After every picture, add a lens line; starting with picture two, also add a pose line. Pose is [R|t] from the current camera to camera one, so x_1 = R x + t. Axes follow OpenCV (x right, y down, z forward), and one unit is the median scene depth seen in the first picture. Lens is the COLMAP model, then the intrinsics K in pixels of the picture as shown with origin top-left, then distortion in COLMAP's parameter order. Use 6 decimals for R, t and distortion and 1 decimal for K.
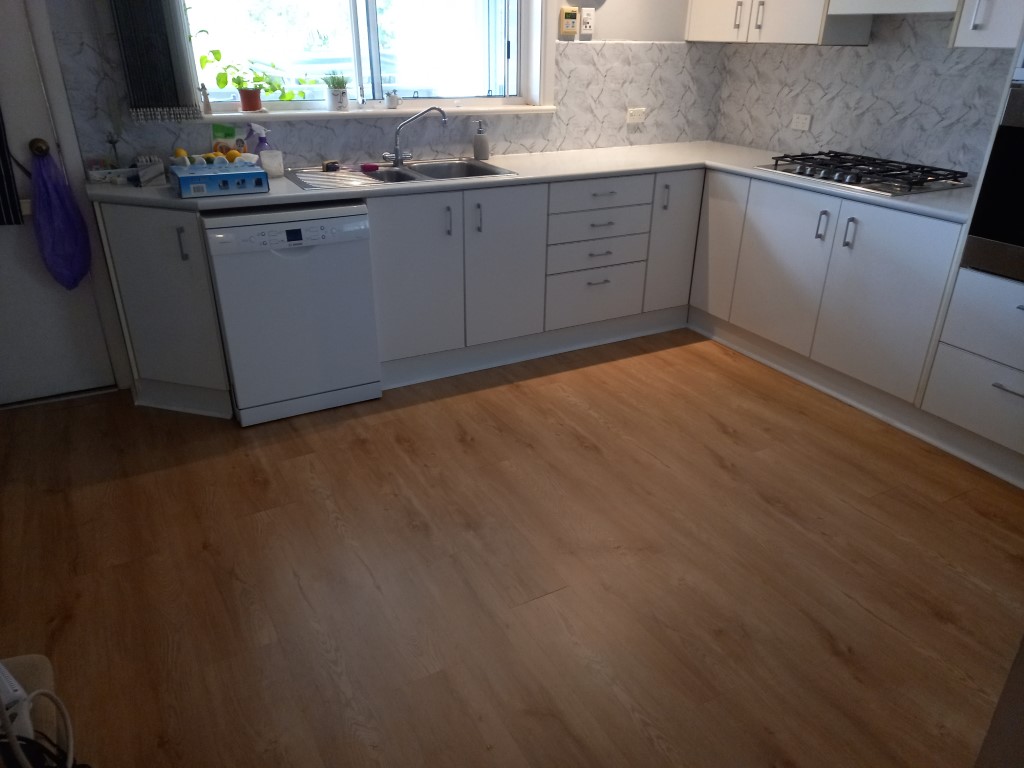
lens RADIAL K [[751.5, 0, 566.4], [0, 751.5, 385.4], [0, 0, 1]] dist [0.049361, -0.001203]
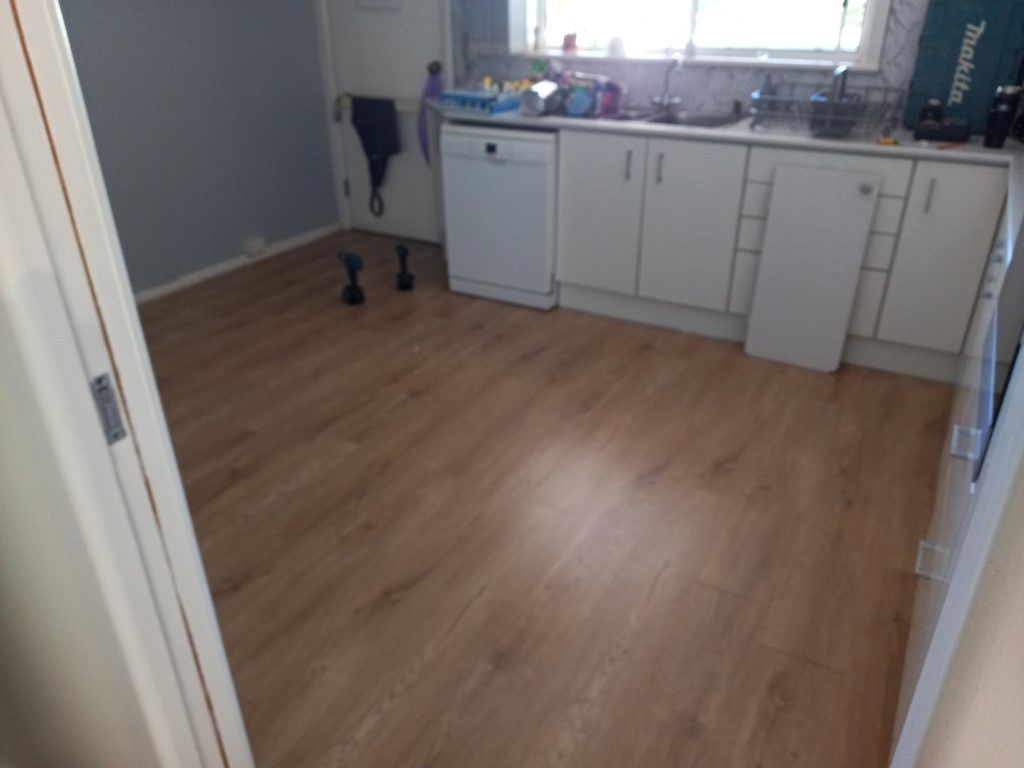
lens RADIAL K [[762.9, 0, 511.6], [0, 762.9, 411.3], [0, 0, 1]] dist [0.003402, -0.007379]
pose [[0.508588, 0.400595, -0.762143, 0.740632], [-0.354986, 0.903998, 0.238270, -0.112616], [0.784425, 0.149369, 0.601969, 0.321136]]
